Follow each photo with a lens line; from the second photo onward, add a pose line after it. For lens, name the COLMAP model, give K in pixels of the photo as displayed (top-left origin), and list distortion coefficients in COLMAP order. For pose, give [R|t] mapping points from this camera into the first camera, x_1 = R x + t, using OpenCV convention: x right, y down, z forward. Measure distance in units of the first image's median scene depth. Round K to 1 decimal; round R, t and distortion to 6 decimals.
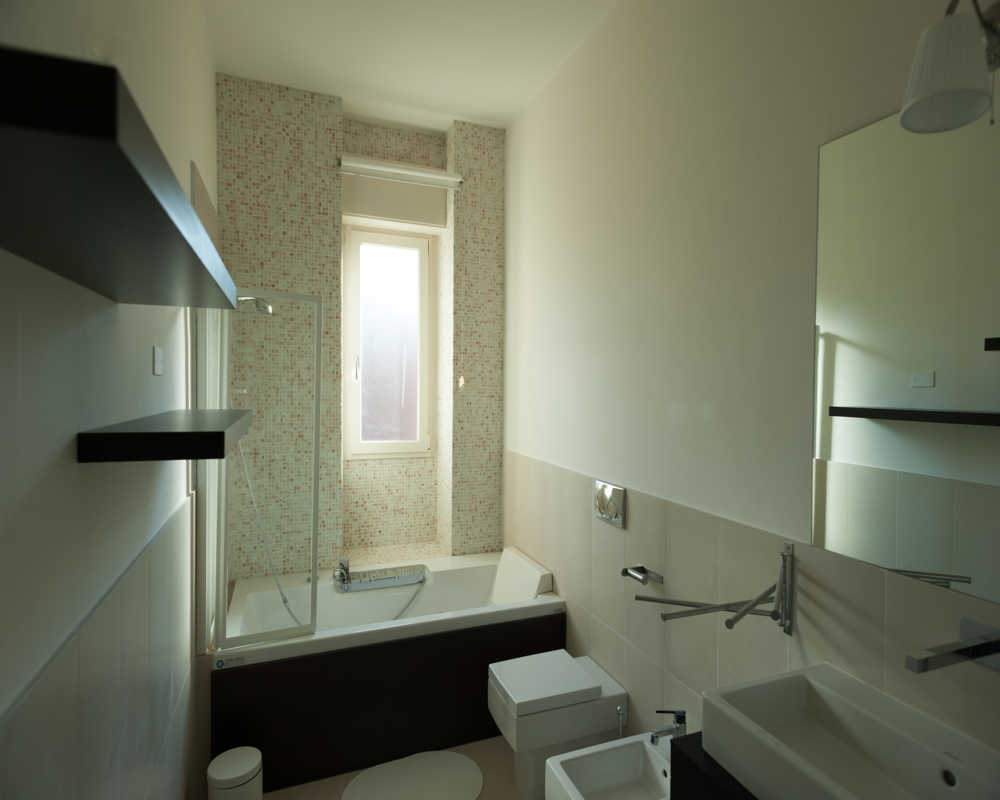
lens RADIAL K [[542.8, 0, 501.4], [0, 542.8, 393.2], [0, 0, 1]] dist [0.016521, -0.008451]
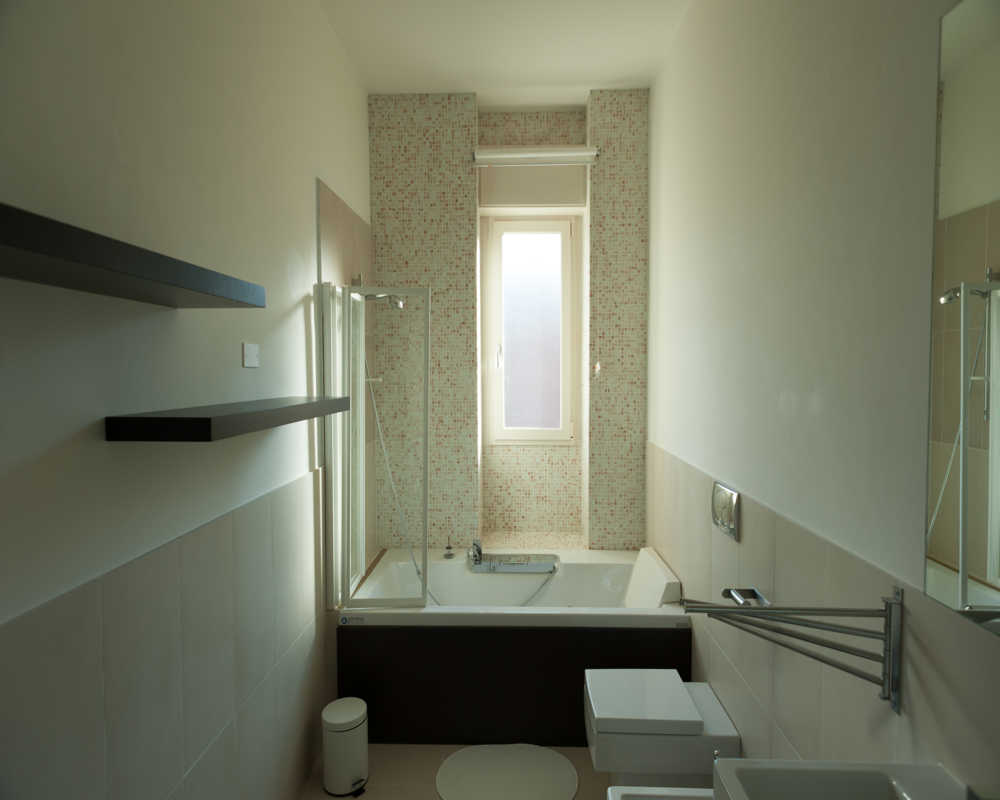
lens RADIAL K [[542.8, 0, 501.4], [0, 542.8, 393.2], [0, 0, 1]] dist [0.016521, -0.008451]
pose [[0.917990, 0.001743, -0.396600, 0.151087], [0.007924, 0.999710, 0.022735, 0.000302], [0.396525, -0.024013, 0.917710, 0.064661]]
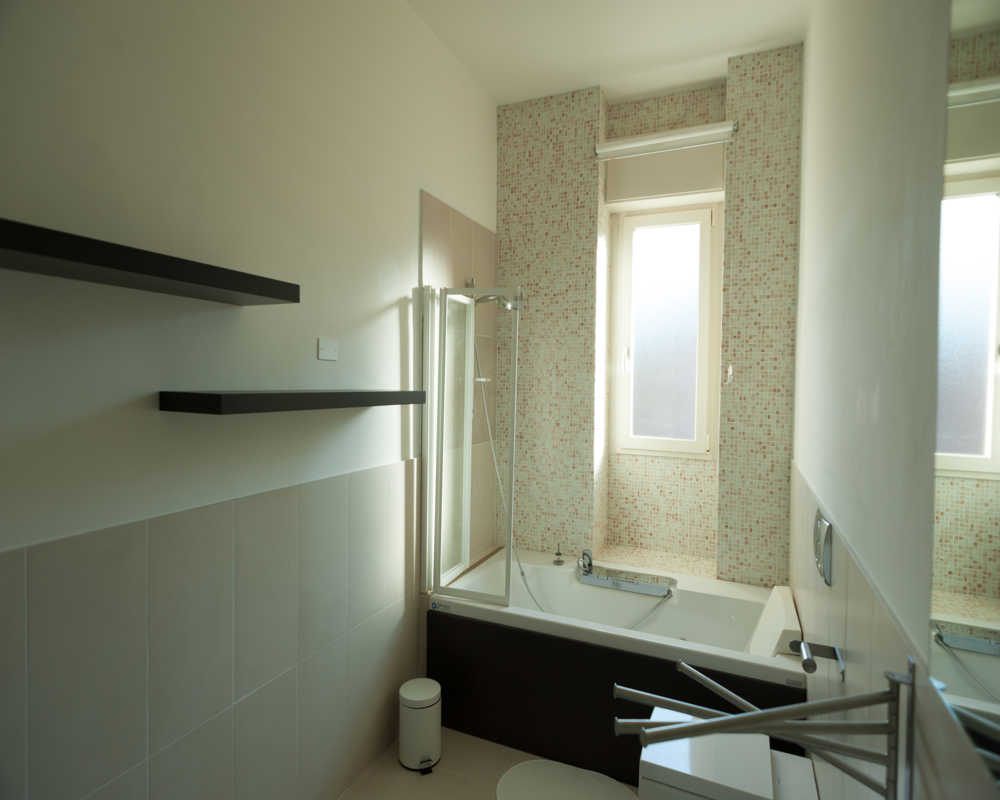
lens RADIAL K [[544.2, 0, 505.0], [0, 544.2, 396.5], [0, 0, 1]] dist [0.010334, -0.002353]
pose [[0.701877, 0.020047, -0.712016, 0.283704], [-0.020175, 0.999762, 0.008261, 0.016644], [0.712012, 0.008567, 0.702115, 0.175085]]
